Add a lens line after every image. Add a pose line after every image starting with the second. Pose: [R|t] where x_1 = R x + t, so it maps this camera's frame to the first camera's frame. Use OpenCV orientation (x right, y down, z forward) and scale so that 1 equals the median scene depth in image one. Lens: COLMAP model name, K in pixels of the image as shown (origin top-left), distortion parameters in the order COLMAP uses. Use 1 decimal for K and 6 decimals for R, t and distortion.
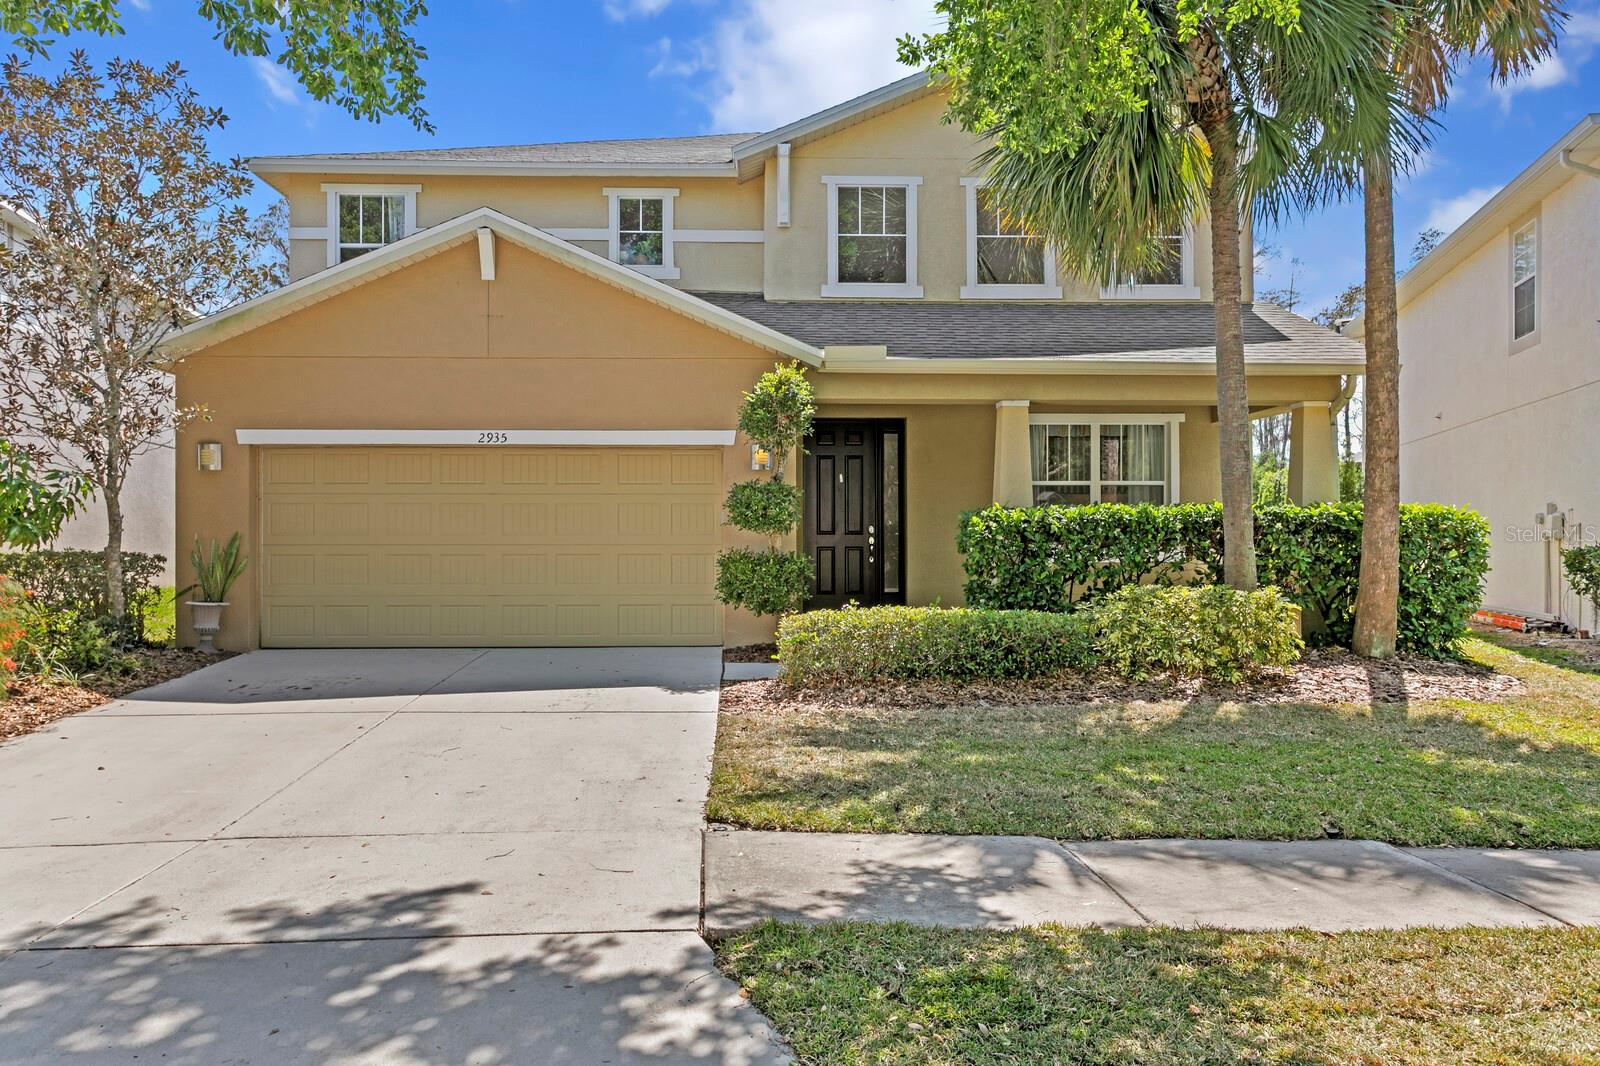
lens RADIAL K [[1257.4, 0, 800.3], [0, 1257.4, 529.0], [0, 0, 1]] dist [0.009161, 0.001697]
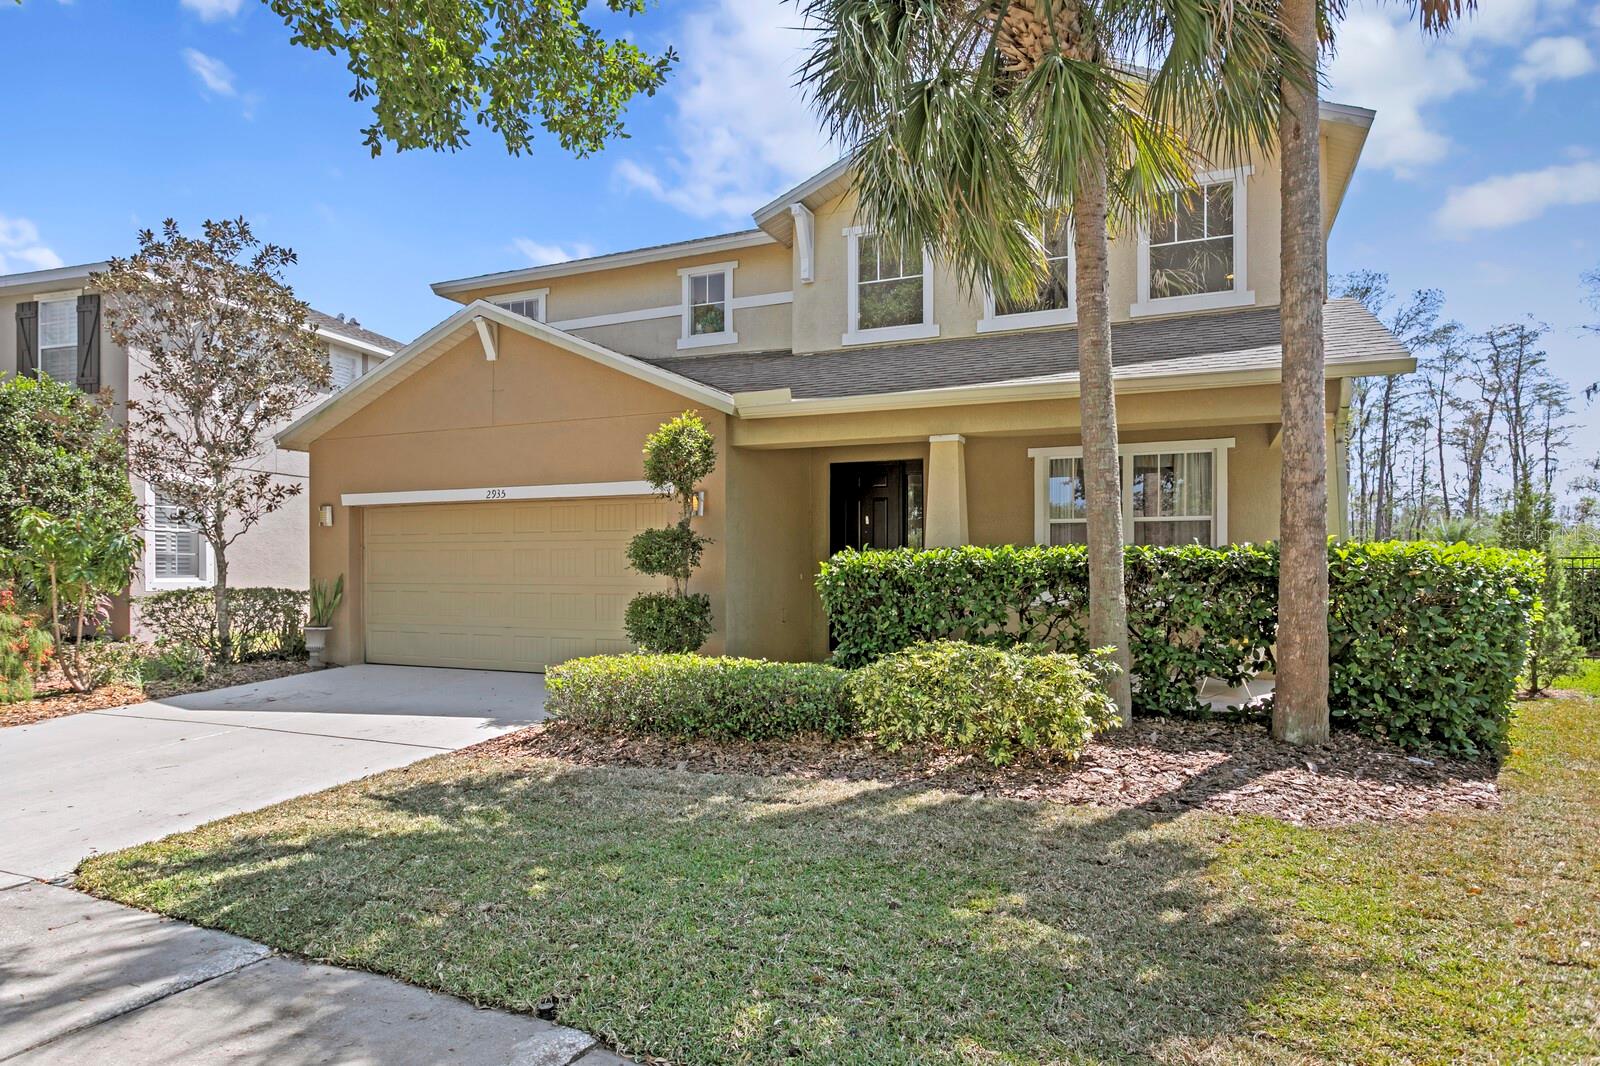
lens RADIAL K [[1001.5, 0, 801.3], [0, 1001.5, 568.5], [0, 0, 1]] dist [-0.009851, -0.000214]
pose [[0.886024, 0.001136, -0.463639, 0.437674], [0.003870, 0.999944, 0.009845, -0.010949], [0.463624, -0.010517, 0.885970, 0.297829]]
